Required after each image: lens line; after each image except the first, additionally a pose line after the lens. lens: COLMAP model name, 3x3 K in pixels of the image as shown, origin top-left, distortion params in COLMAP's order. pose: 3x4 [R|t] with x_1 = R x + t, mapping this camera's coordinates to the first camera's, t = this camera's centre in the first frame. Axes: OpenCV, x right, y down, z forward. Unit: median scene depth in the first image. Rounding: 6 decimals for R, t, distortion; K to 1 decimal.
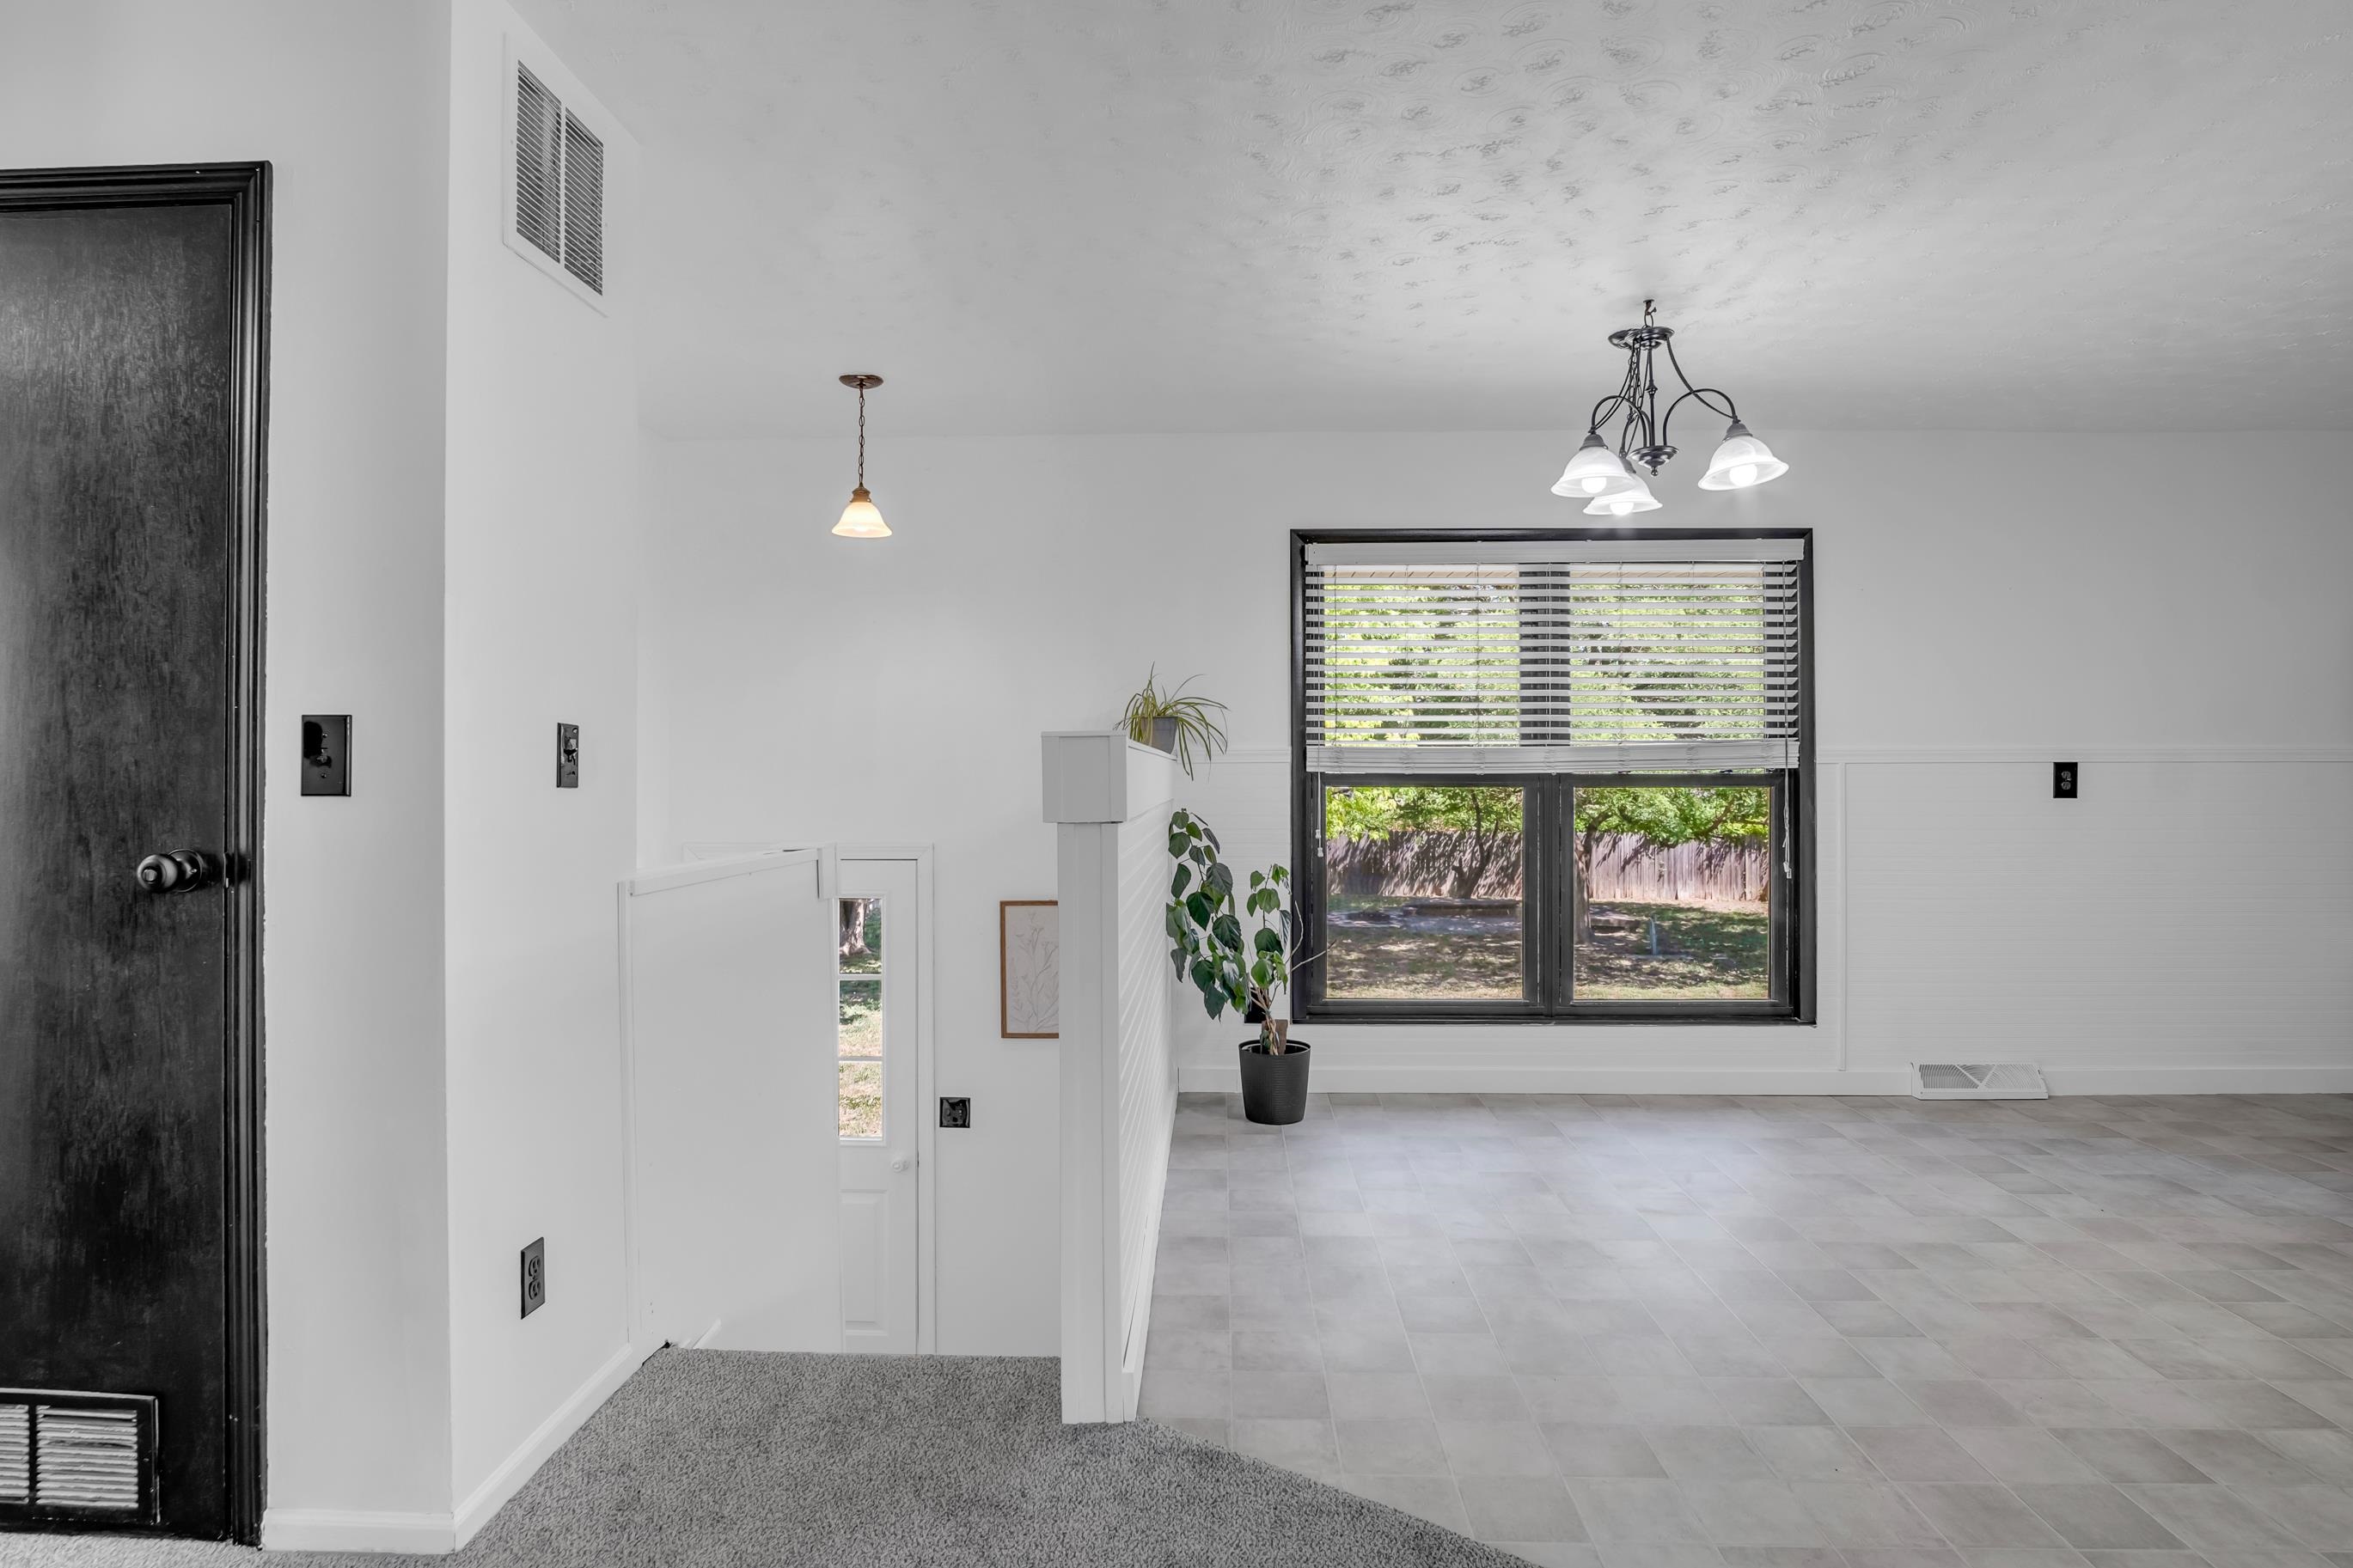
lens RADIAL K [[1297.7, 0, 1175.2], [0, 1297.7, 763.1], [0, 0, 1]] dist [-0.015449, 0.002368]
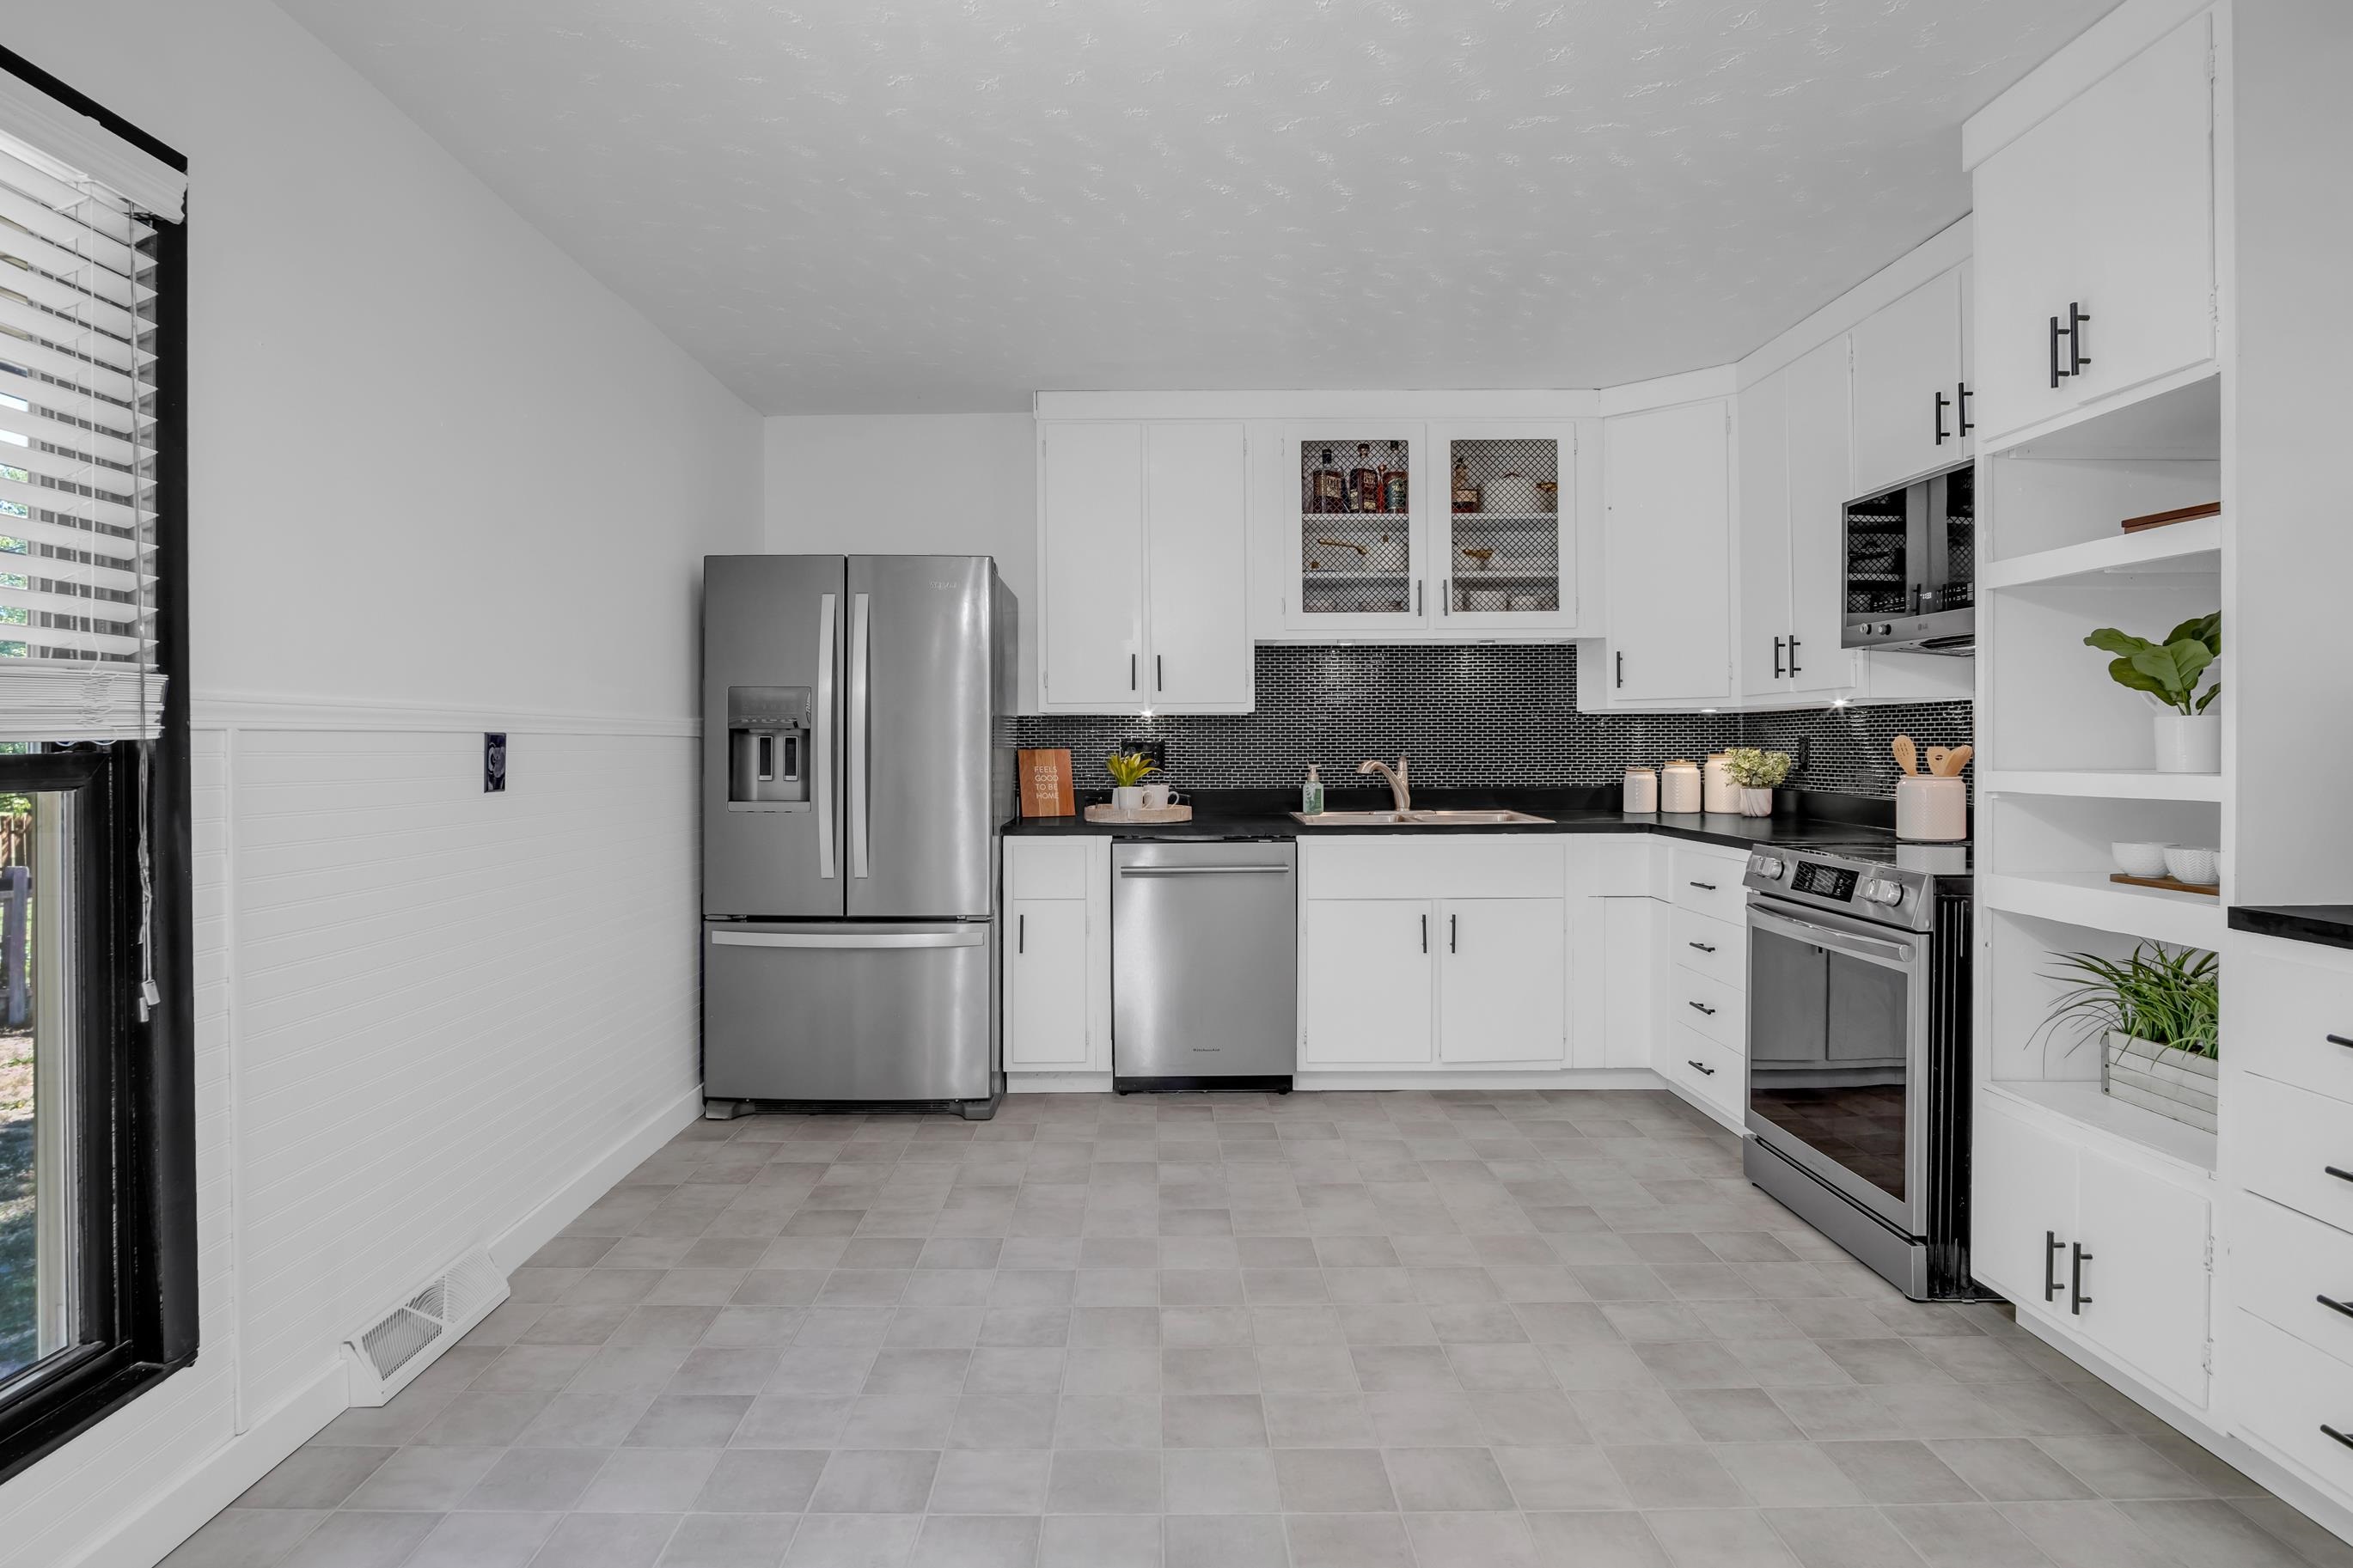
lens RADIAL K [[1268.5, 0, 1159.1], [0, 1268.5, 751.9], [0, 0, 1]] dist [-0.027200, 0.004701]
pose [[-0.036465, -0.003397, 0.999329, 0.086820], [-0.001963, 0.999993, 0.003327, 0.006076], [-0.999333, -0.001841, -0.036471, 0.722626]]
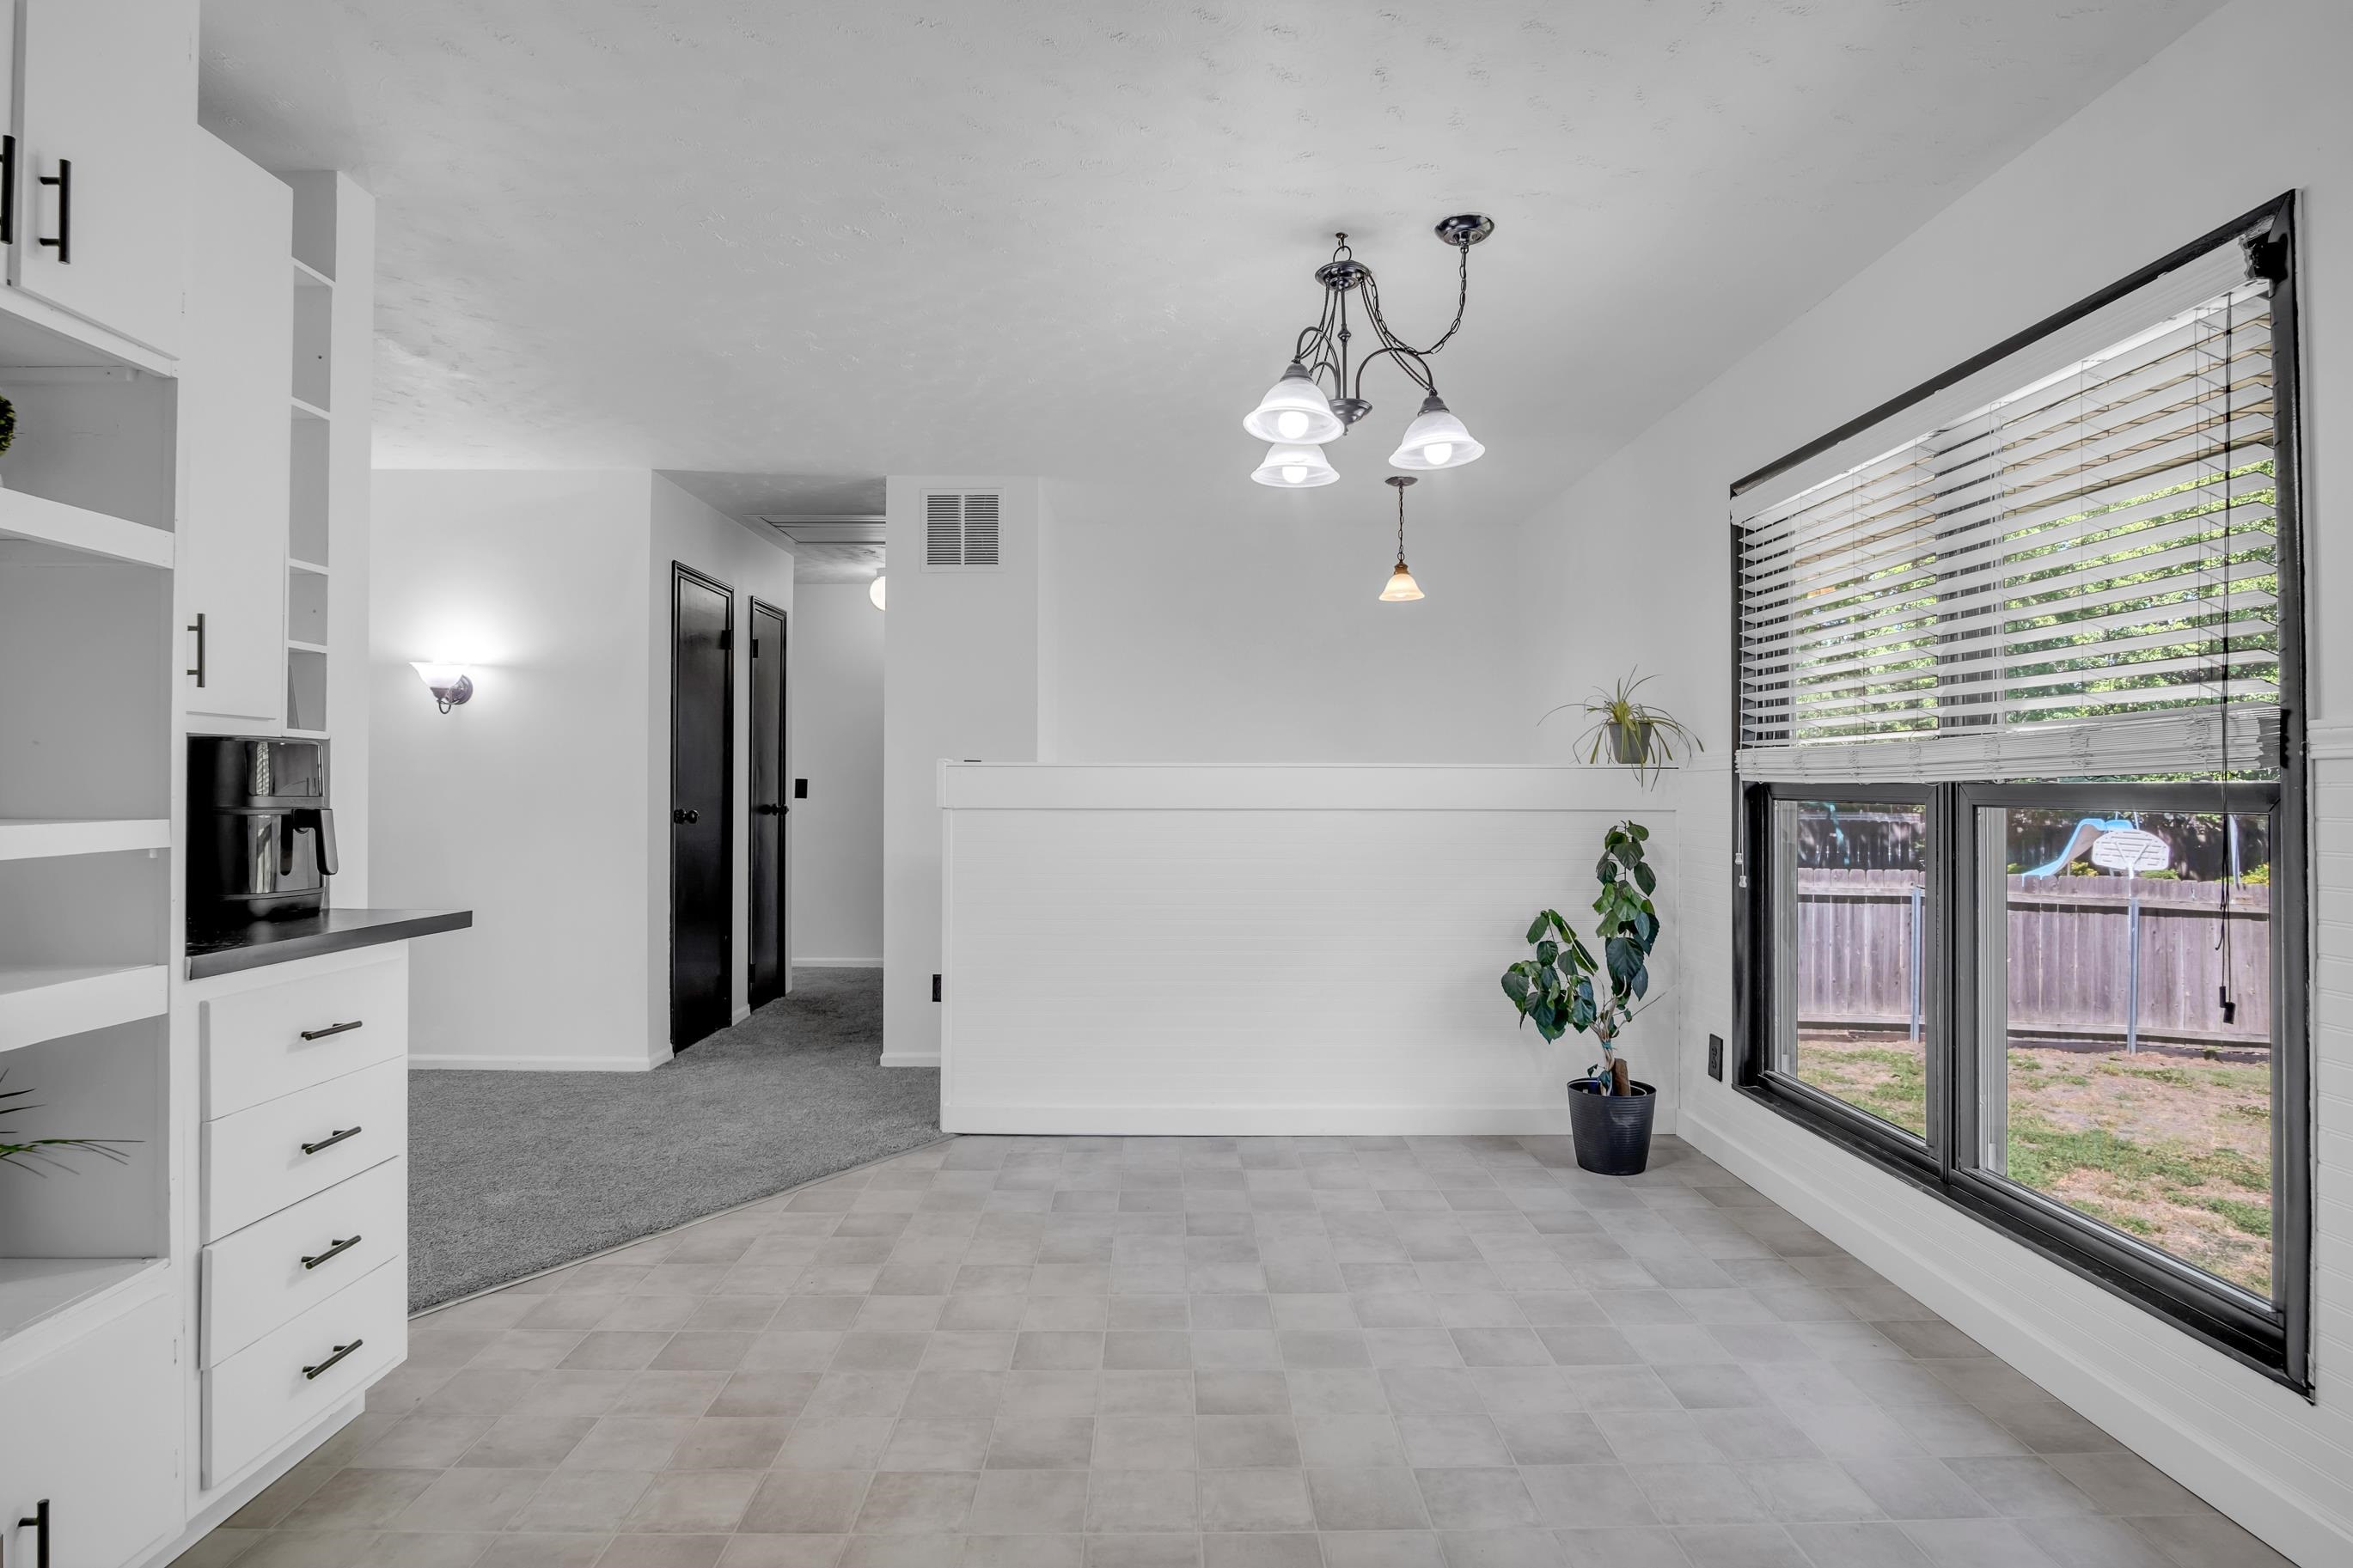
lens RADIAL K [[1268.5, 0, 1183.1], [0, 1268.5, 784.6], [0, 0, 1]] dist [-0.027200, 0.004701]
pose [[0.031989, 0.002229, -0.999486, 0.921711], [0.008388, 0.999962, 0.002499, 0.004654], [0.999453, -0.008463, 0.031969, 0.665018]]
